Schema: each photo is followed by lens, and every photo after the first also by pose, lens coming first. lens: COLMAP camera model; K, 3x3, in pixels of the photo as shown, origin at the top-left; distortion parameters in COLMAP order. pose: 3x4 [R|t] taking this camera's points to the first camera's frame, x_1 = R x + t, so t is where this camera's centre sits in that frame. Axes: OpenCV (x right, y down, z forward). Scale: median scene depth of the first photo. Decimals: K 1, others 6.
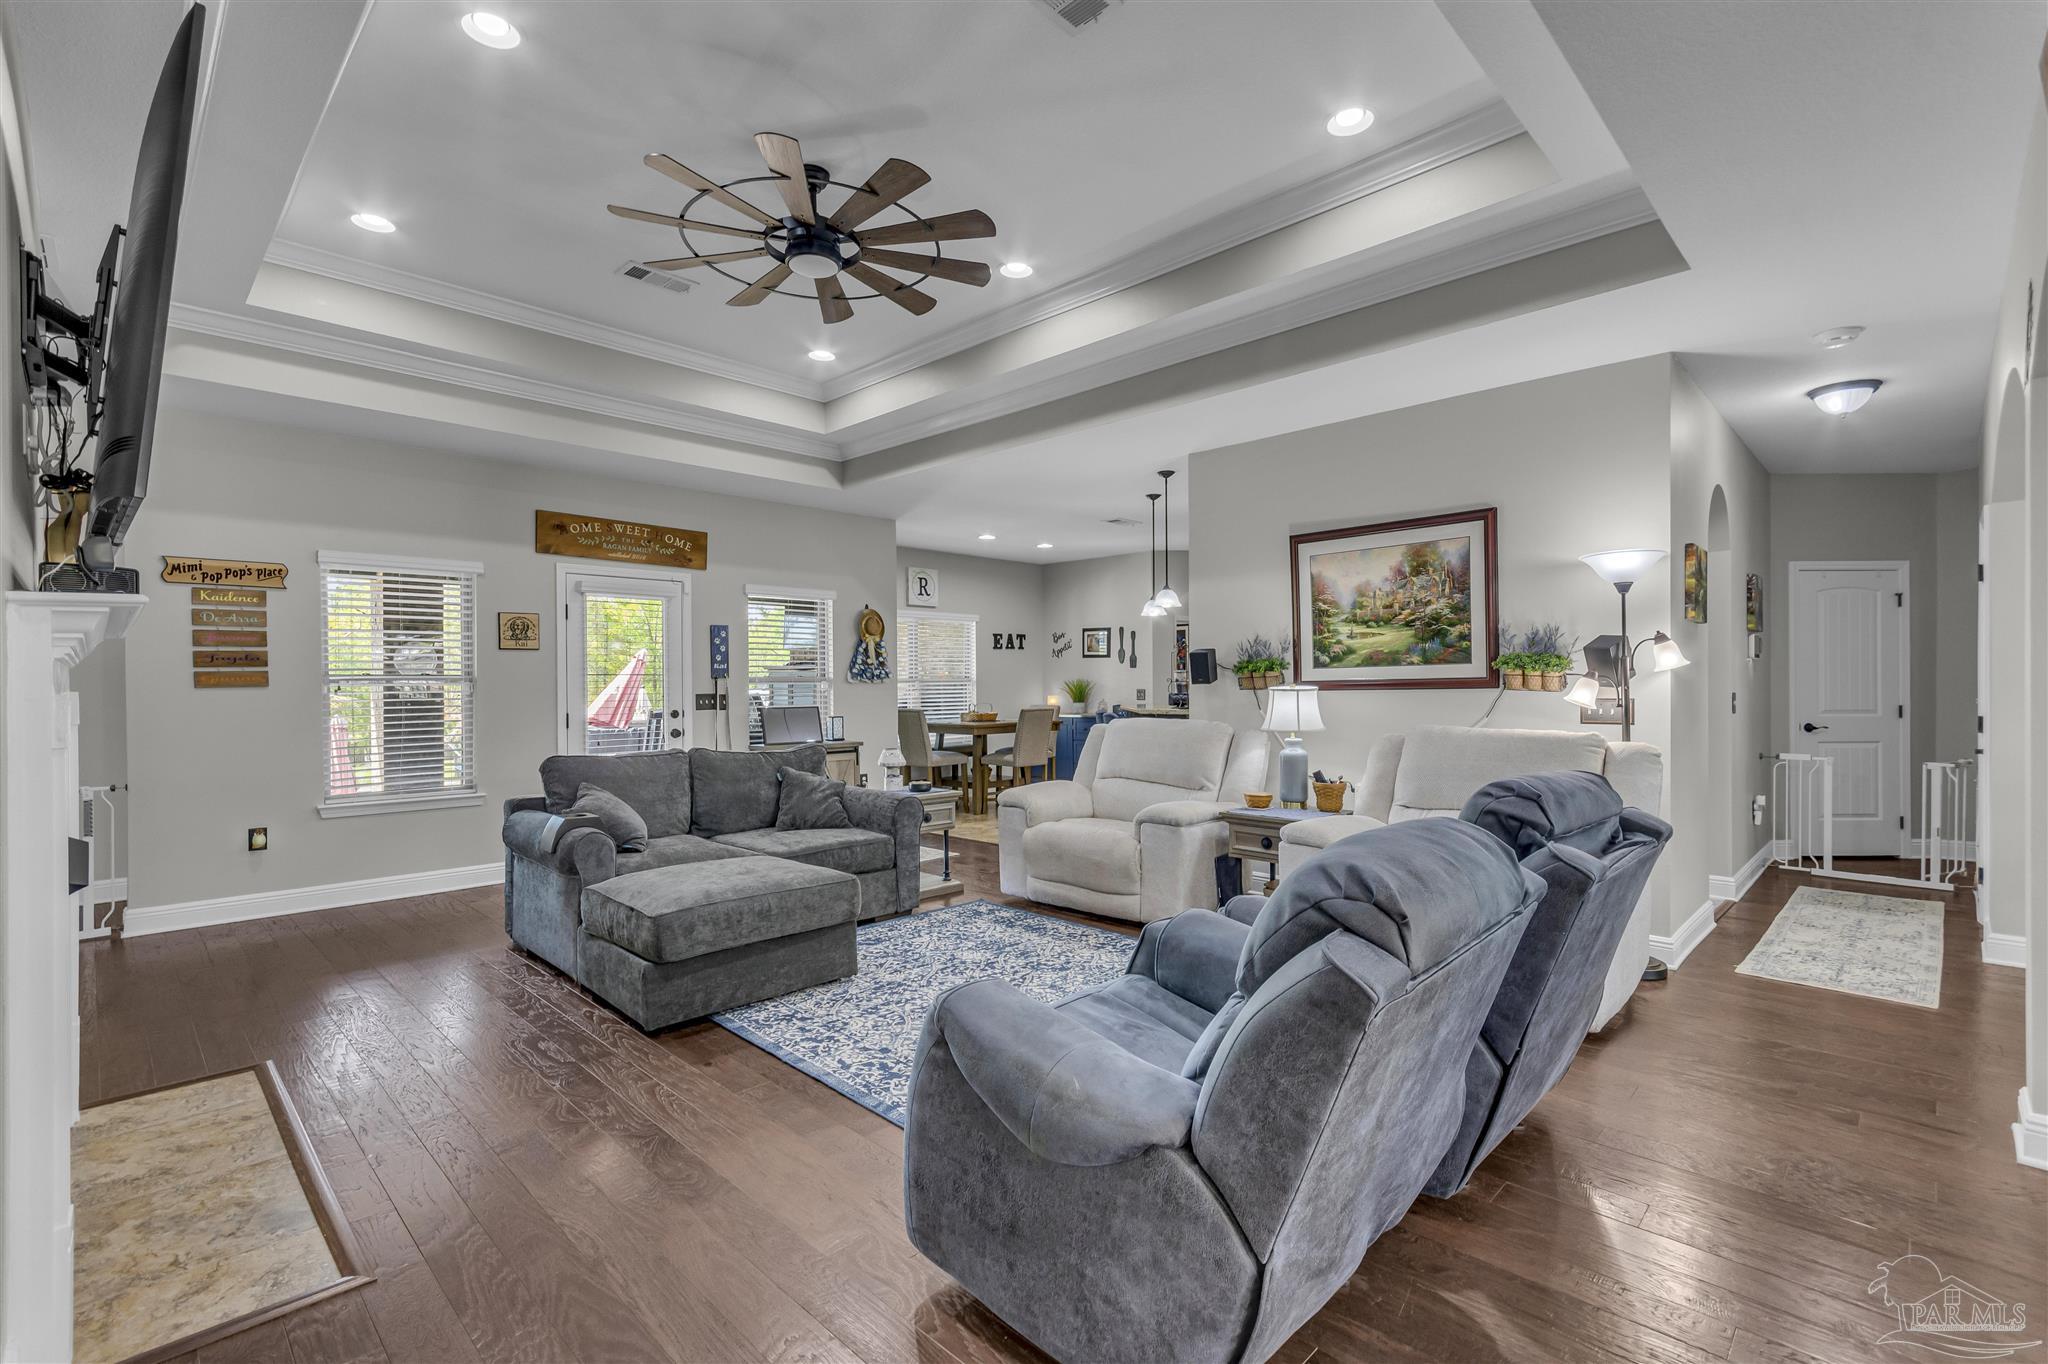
lens RADIAL K [[917.4, 0, 1052.9], [0, 917.4, 688.3], [0, 0, 1]] dist [0.005292, -0.001241]
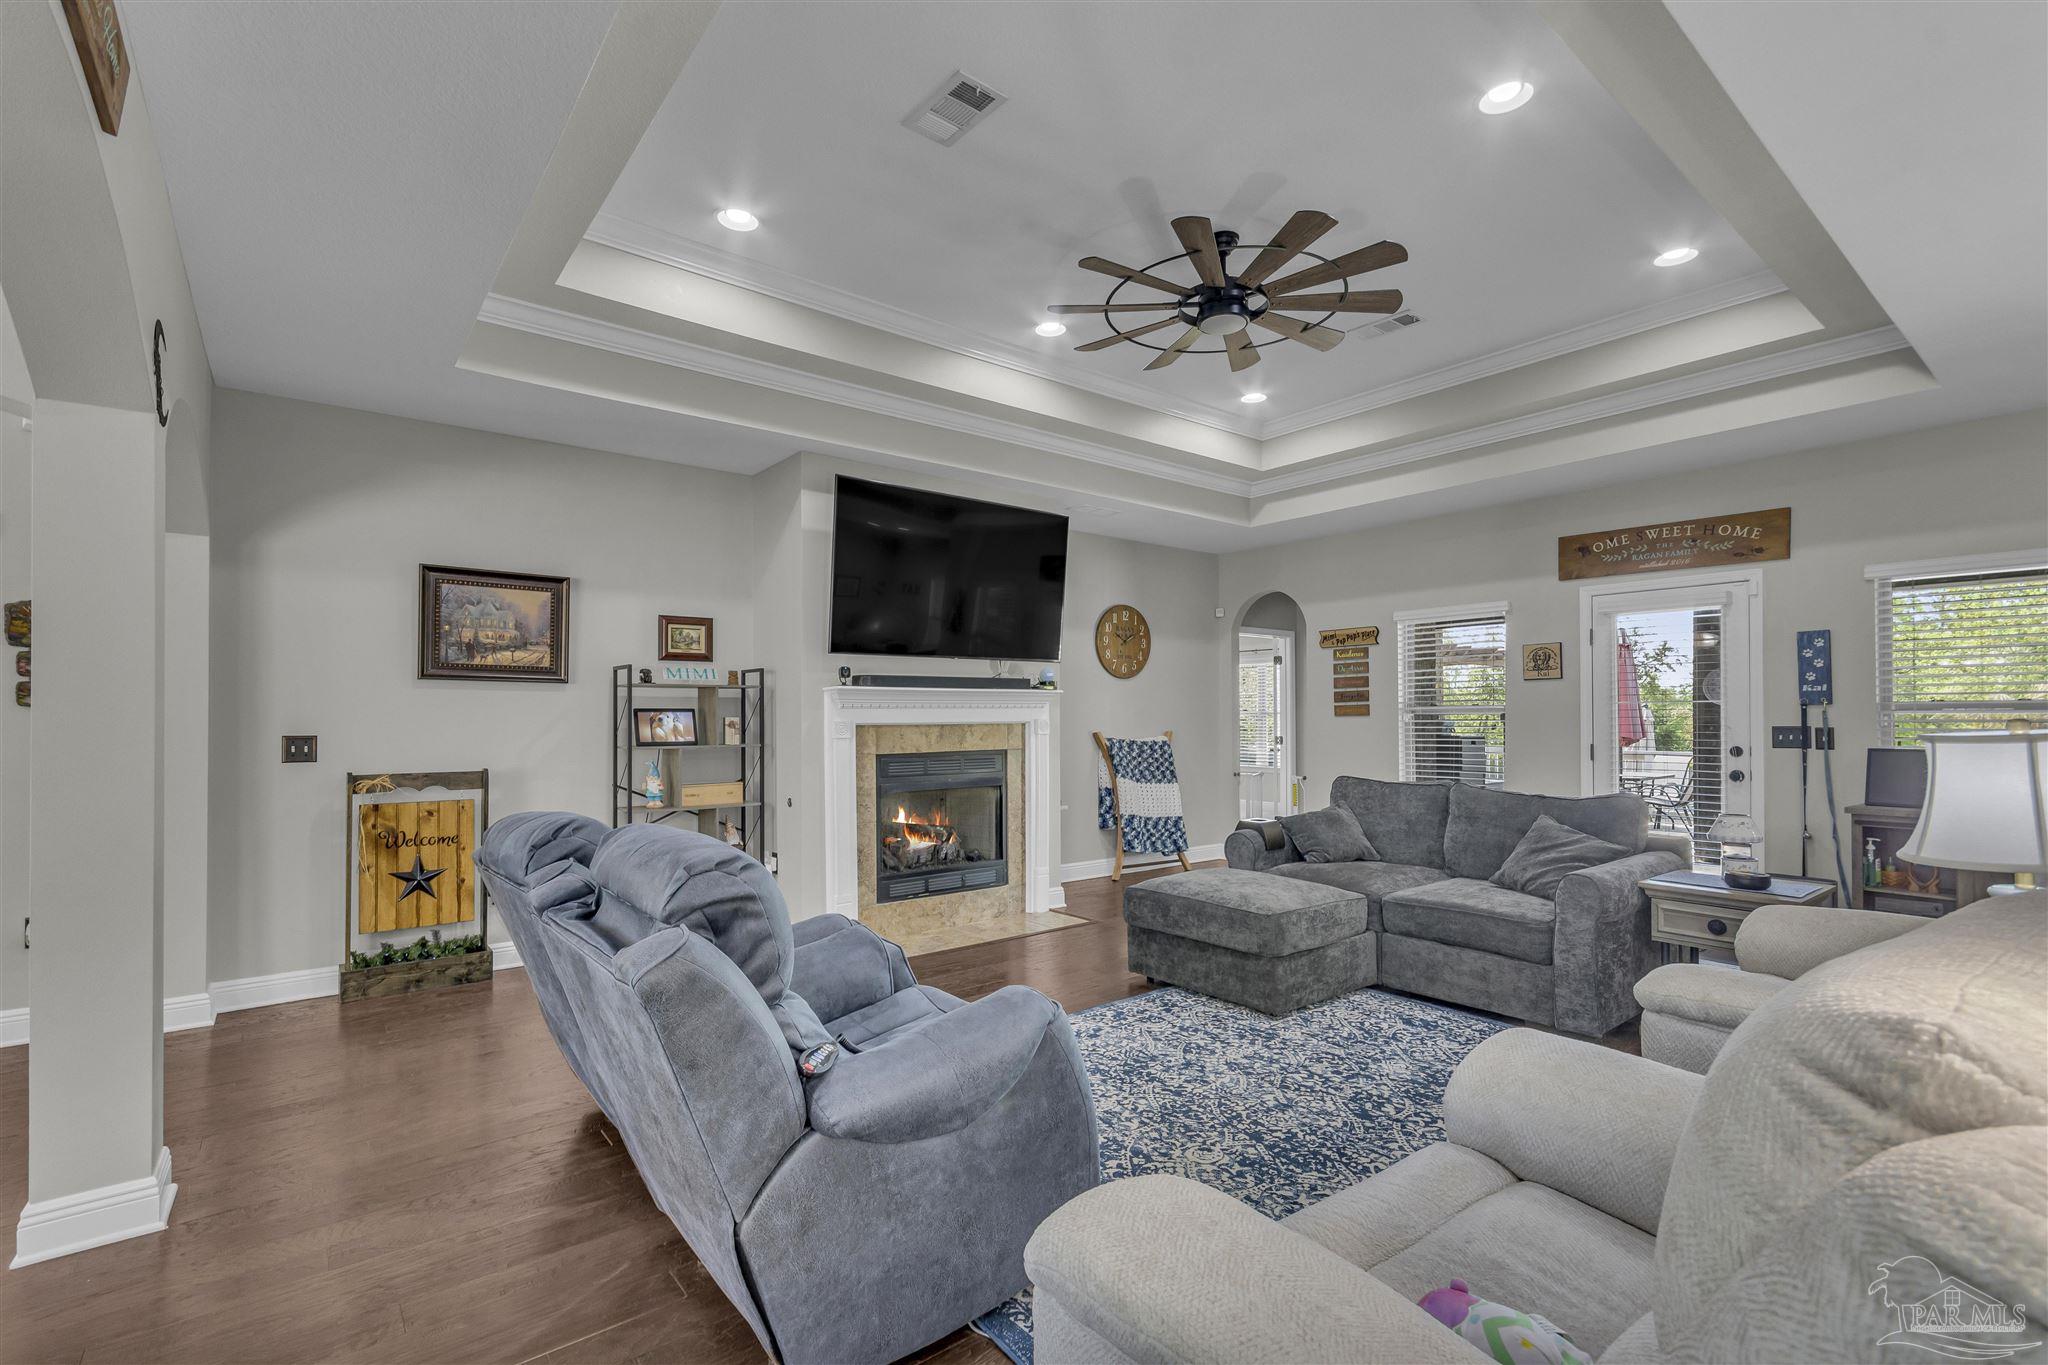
lens RADIAL K [[917.4, 0, 996.2], [0, 917.4, 715.0], [0, 0, 1]] dist [0.005292, -0.001241]
pose [[-0.151699, 0.003739, -0.988420, 0.629674], [0.000346, 0.999993, 0.003730, -0.008569], [0.988427, 0.000224, -0.151699, 0.679559]]
